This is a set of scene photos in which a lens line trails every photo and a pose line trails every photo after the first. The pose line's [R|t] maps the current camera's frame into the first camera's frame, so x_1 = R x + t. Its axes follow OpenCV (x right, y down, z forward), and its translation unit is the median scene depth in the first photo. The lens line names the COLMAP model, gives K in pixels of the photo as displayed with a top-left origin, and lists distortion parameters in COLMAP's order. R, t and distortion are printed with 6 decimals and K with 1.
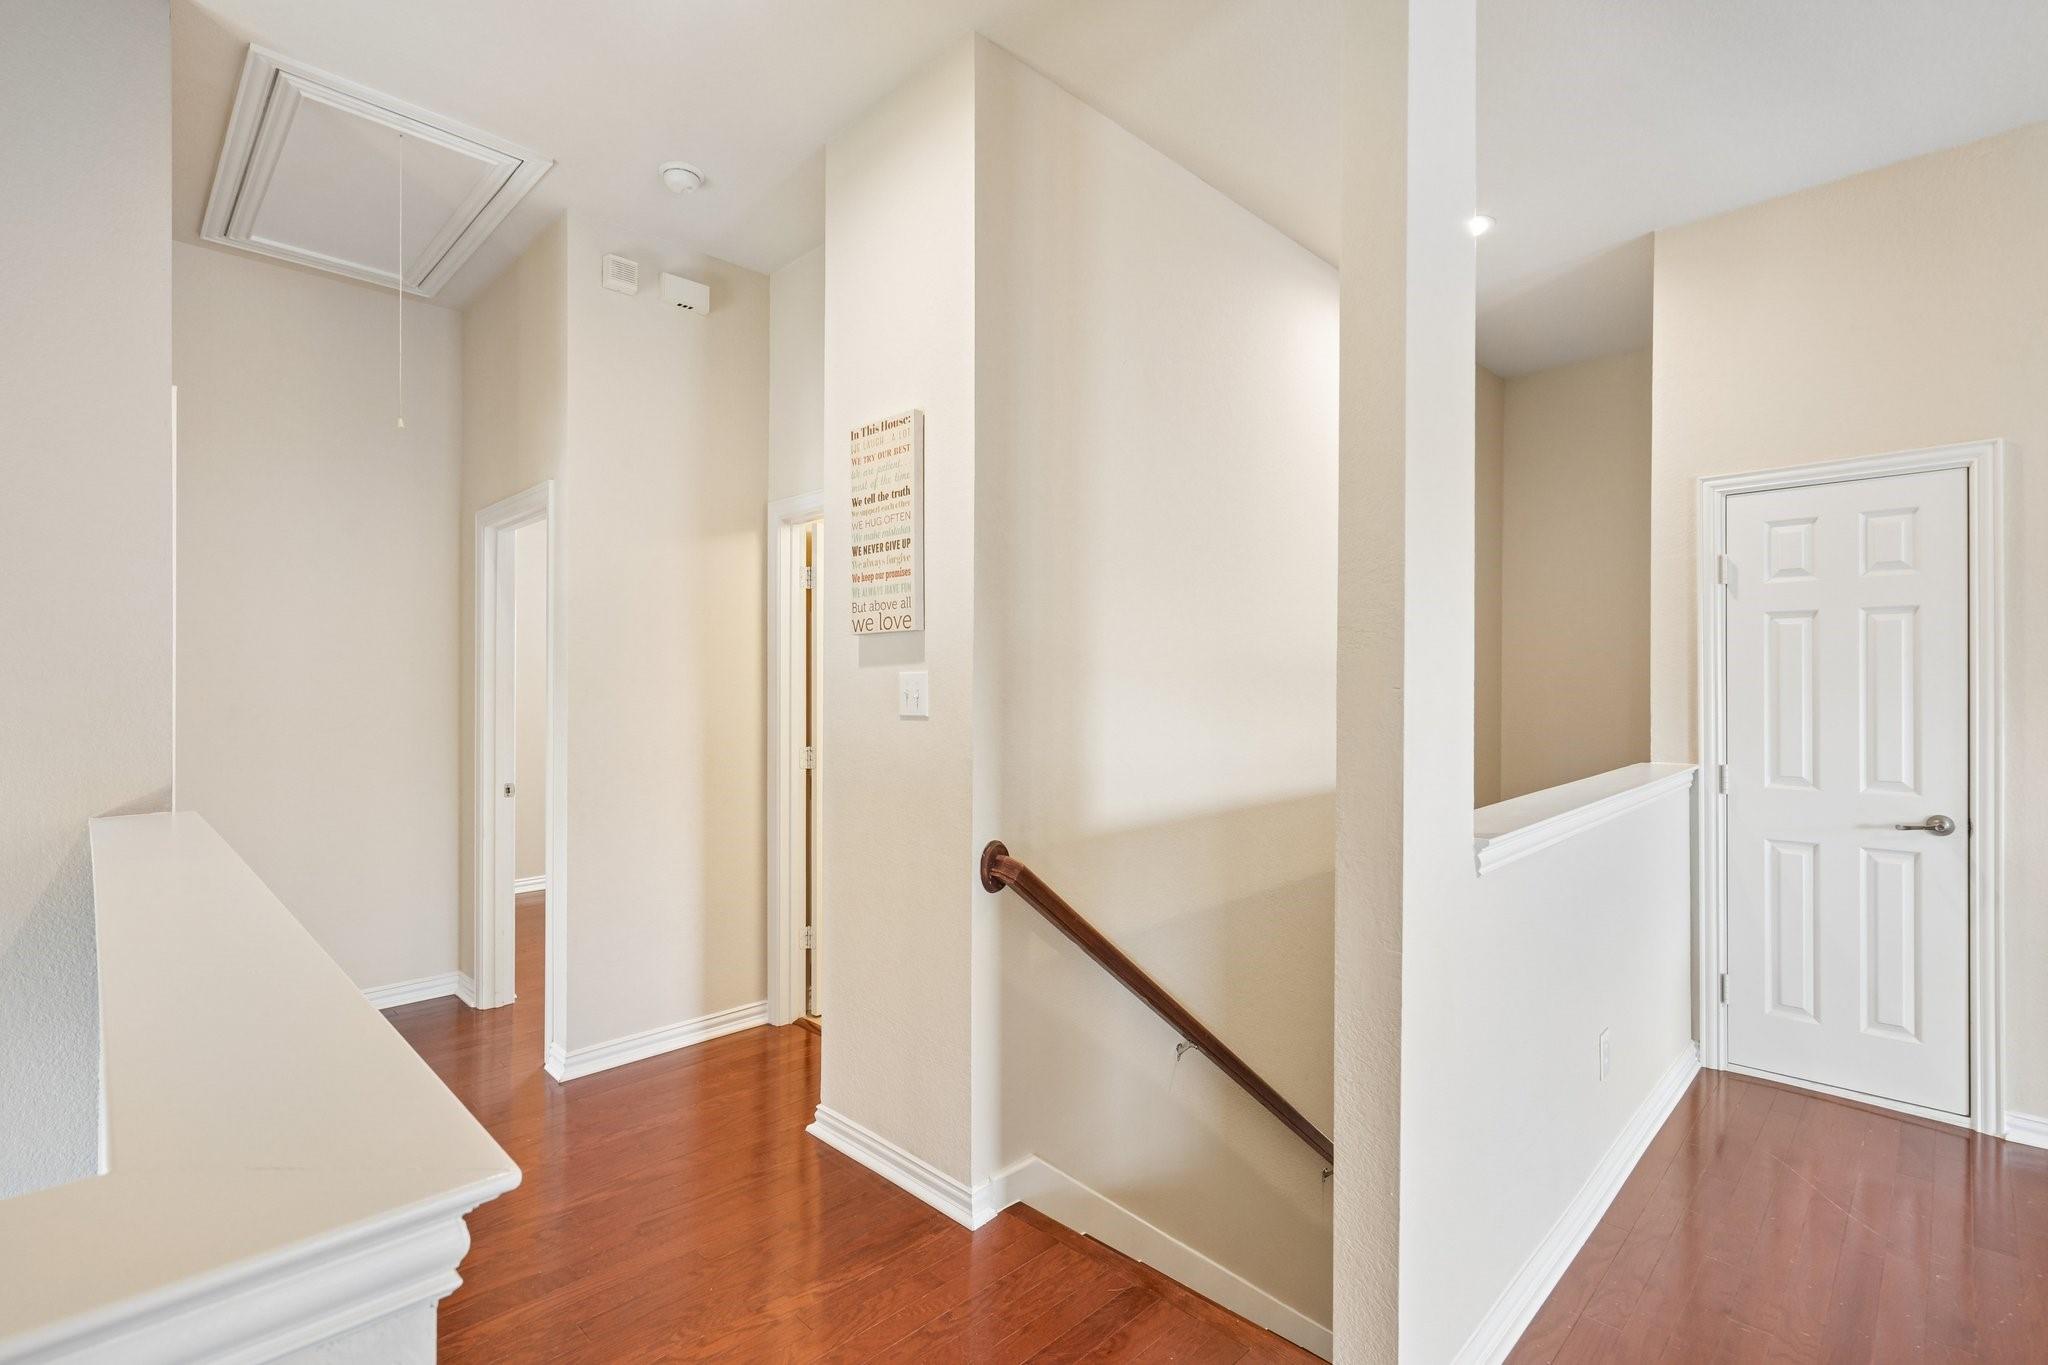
lens RADIAL K [[932.8, 0, 1024.2], [0, 932.8, 683.3], [0, 0, 1]] dist [-0.004460, 0.000259]
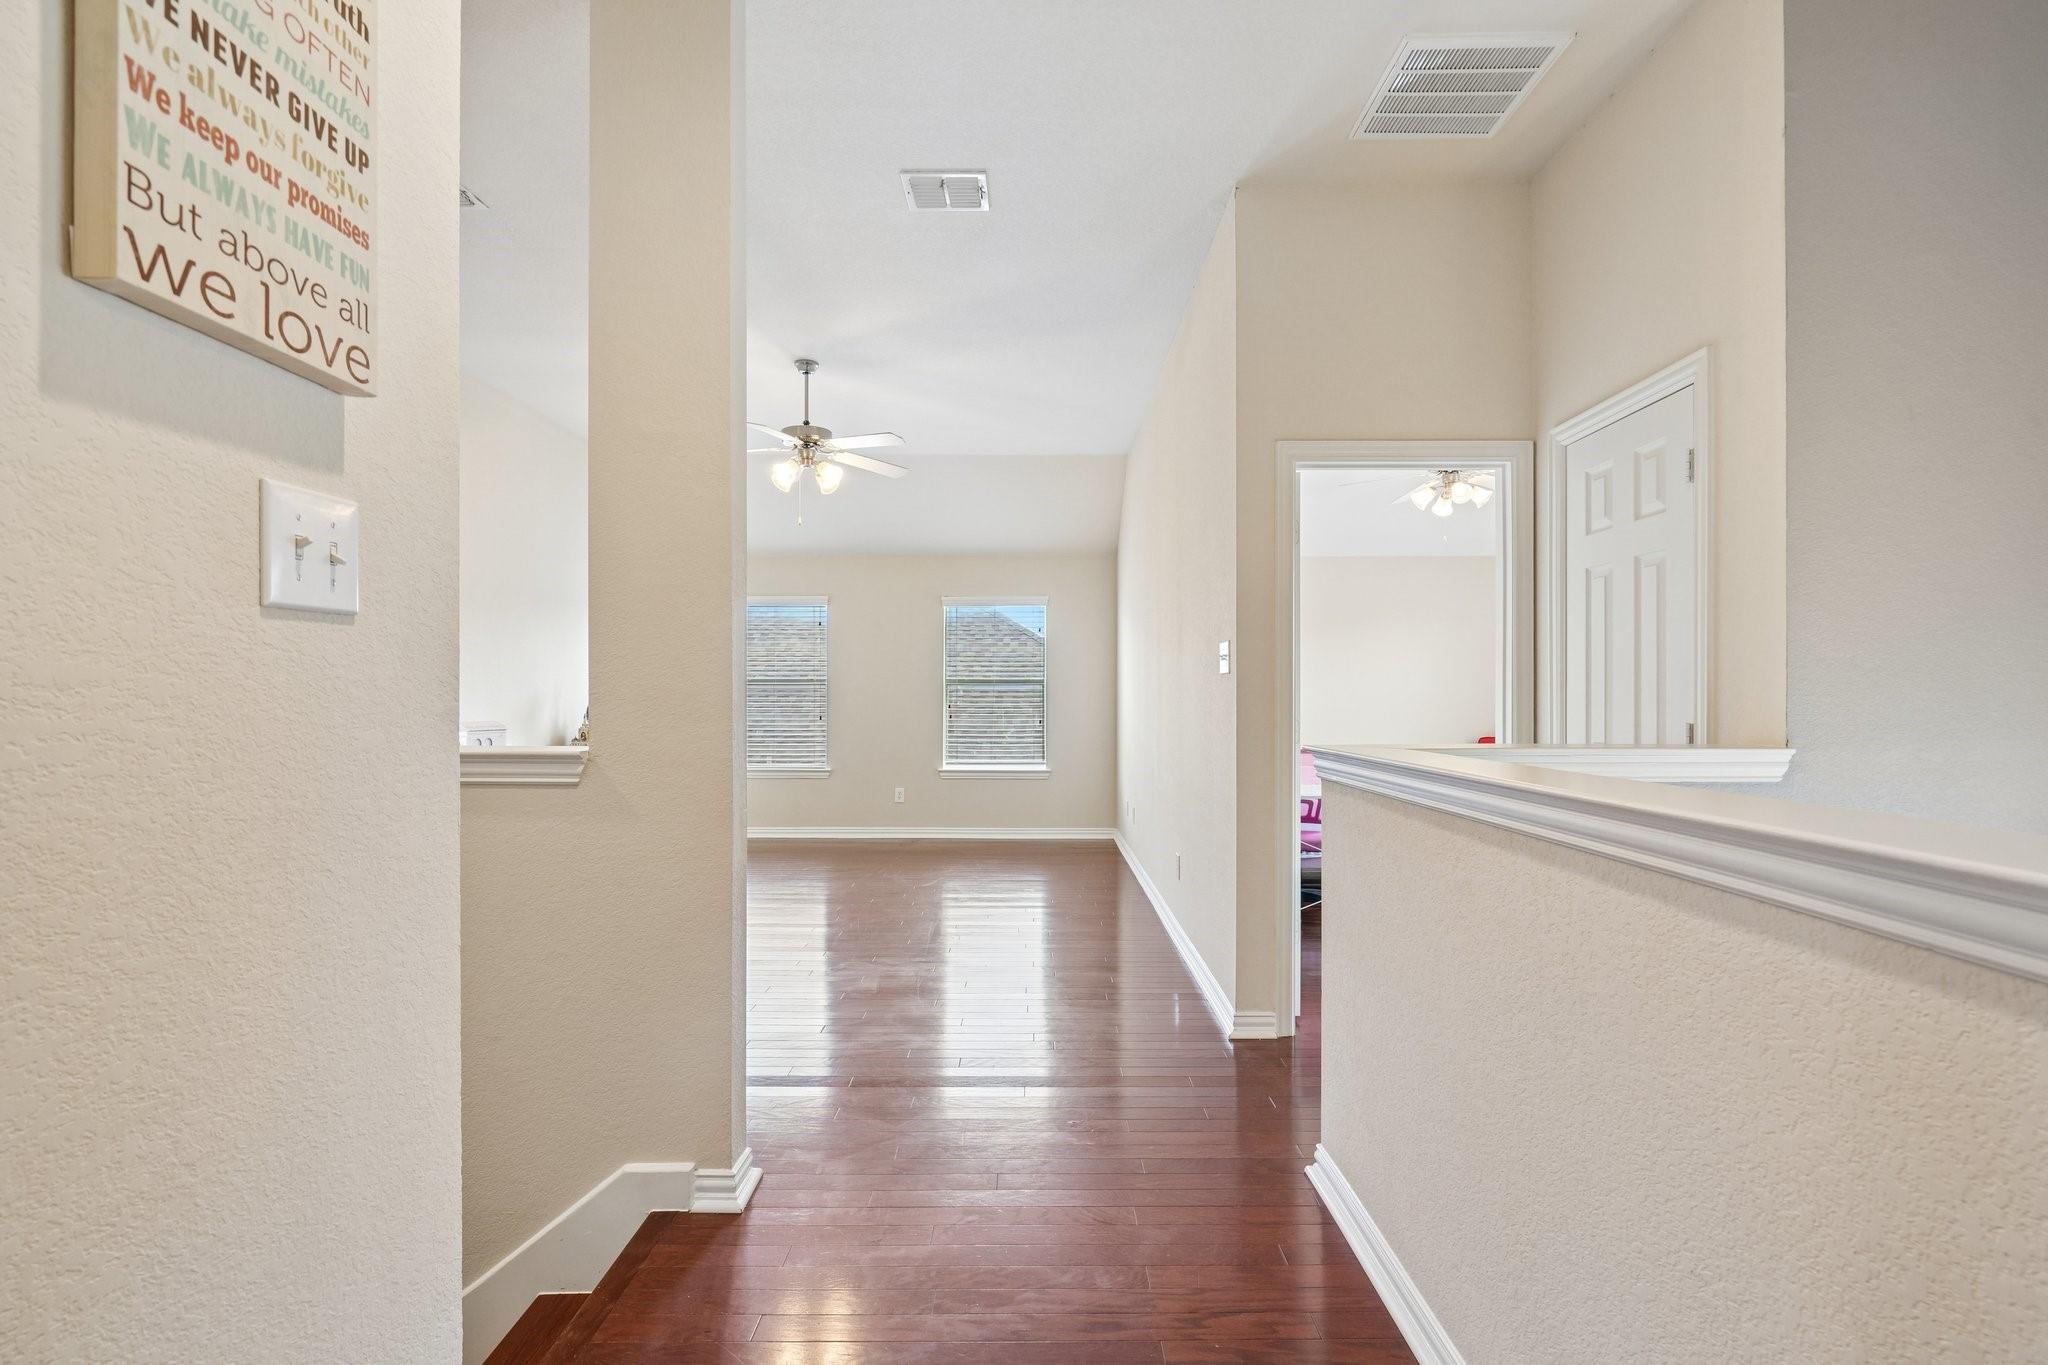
lens RADIAL K [[932.8, 0, 1023.3], [0, 932.8, 691.2], [0, 0, 1]] dist [-0.004460, 0.000259]
pose [[-0.698306, 0.000937, 0.715799, -0.577723], [-0.004799, 0.999971, -0.005991, 0.068010], [-0.715783, -0.007618, -0.698281, 1.046457]]
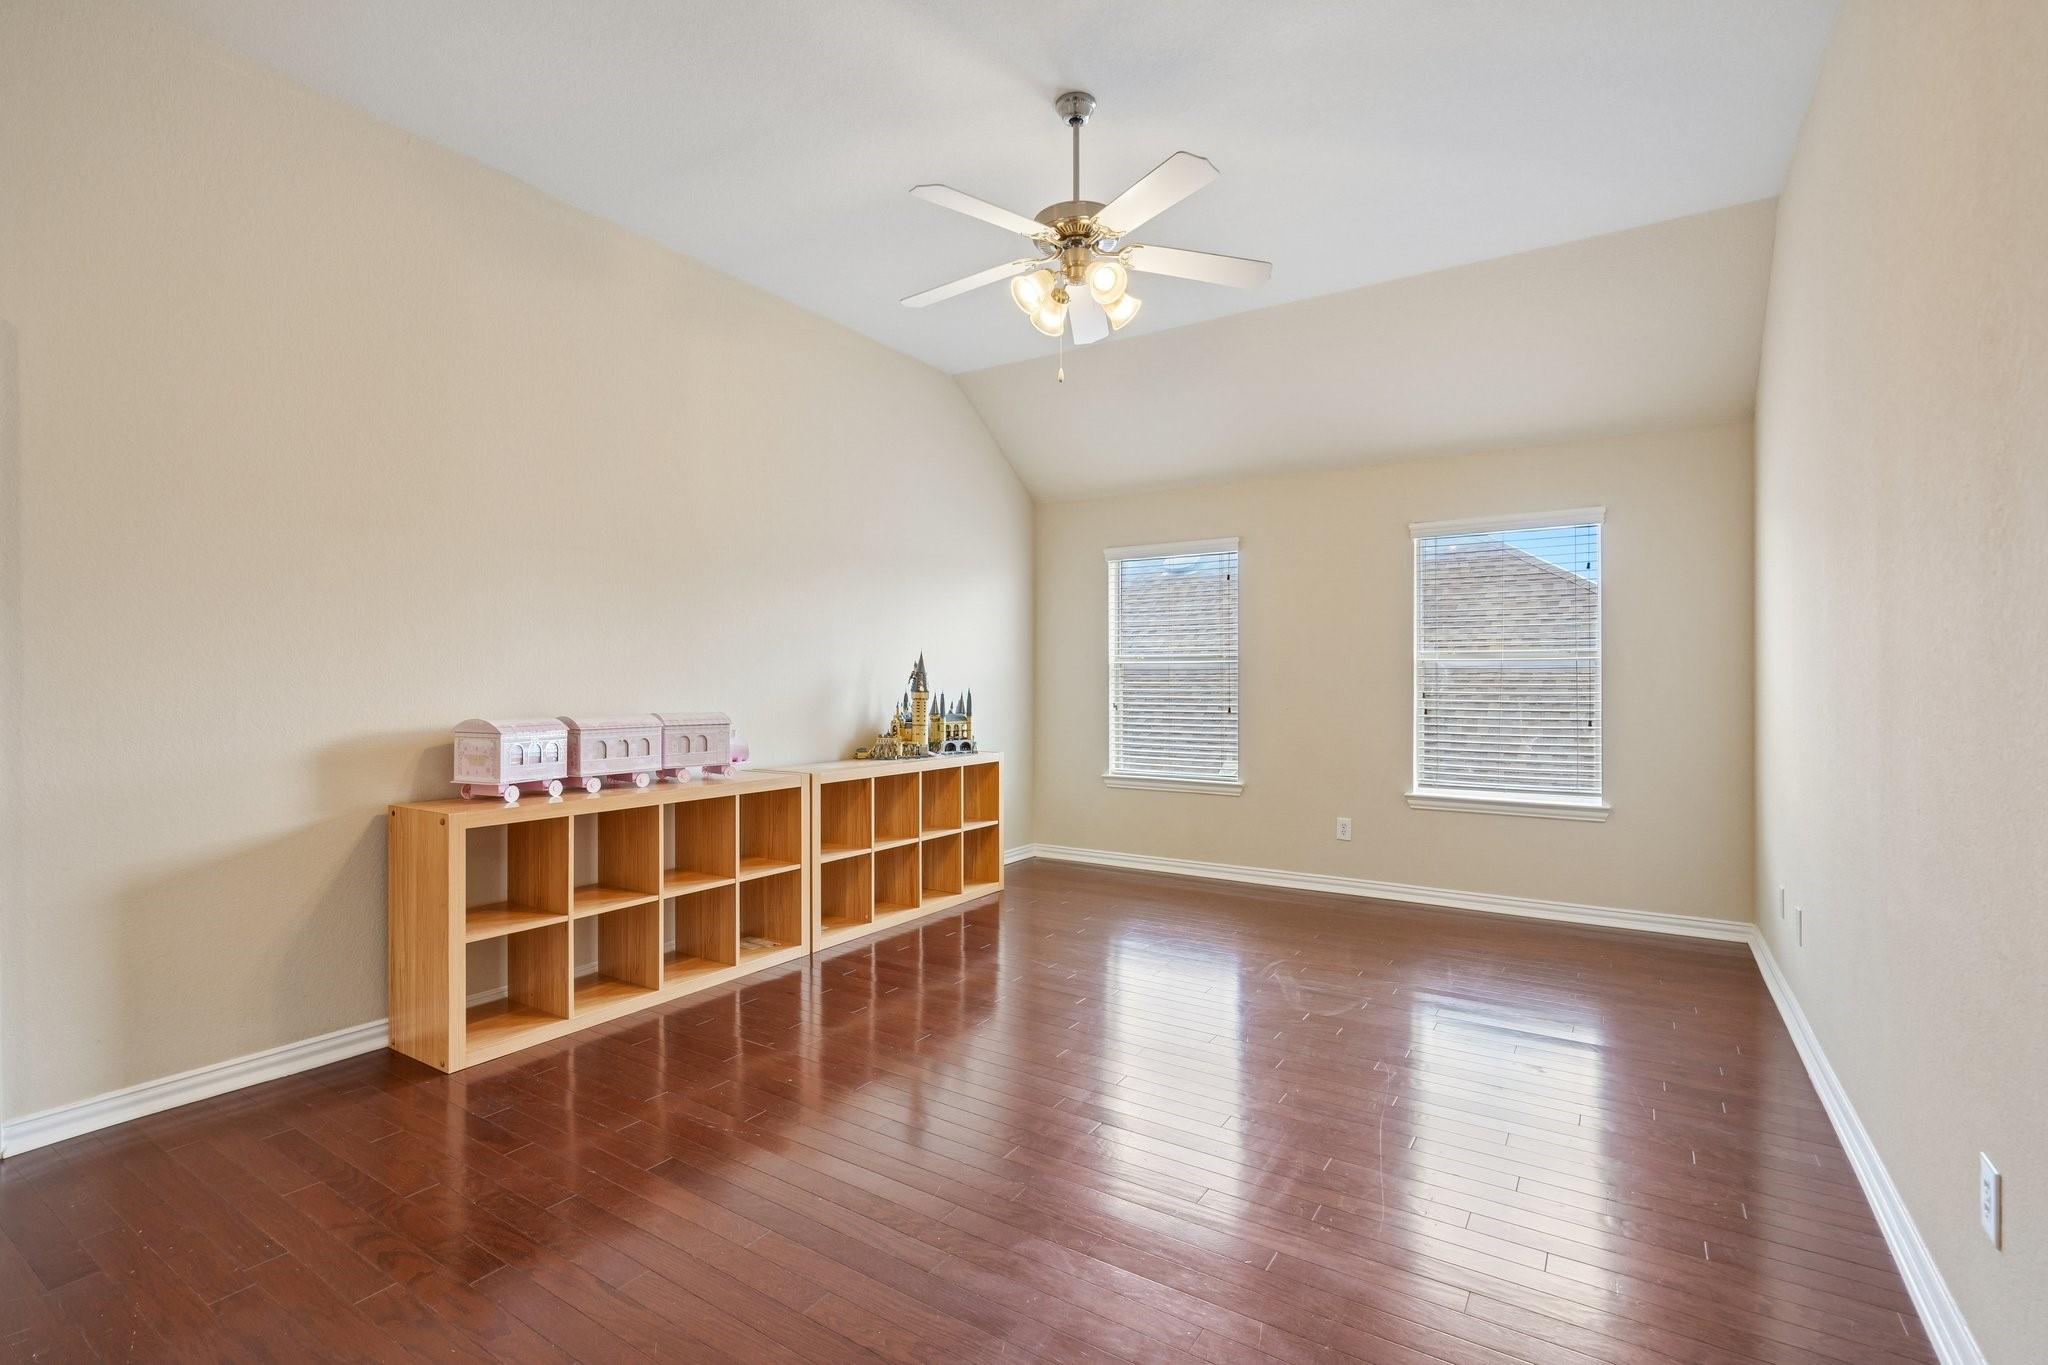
lens RADIAL K [[932.8, 0, 1027.6], [0, 932.8, 677.0], [0, 0, 1]] dist [-0.004460, 0.000259]
pose [[-0.206294, 0.001965, 0.978488, -0.219027], [-0.003367, 0.999991, -0.002718, 0.069586], [-0.978484, -0.003855, -0.206285, 0.616827]]
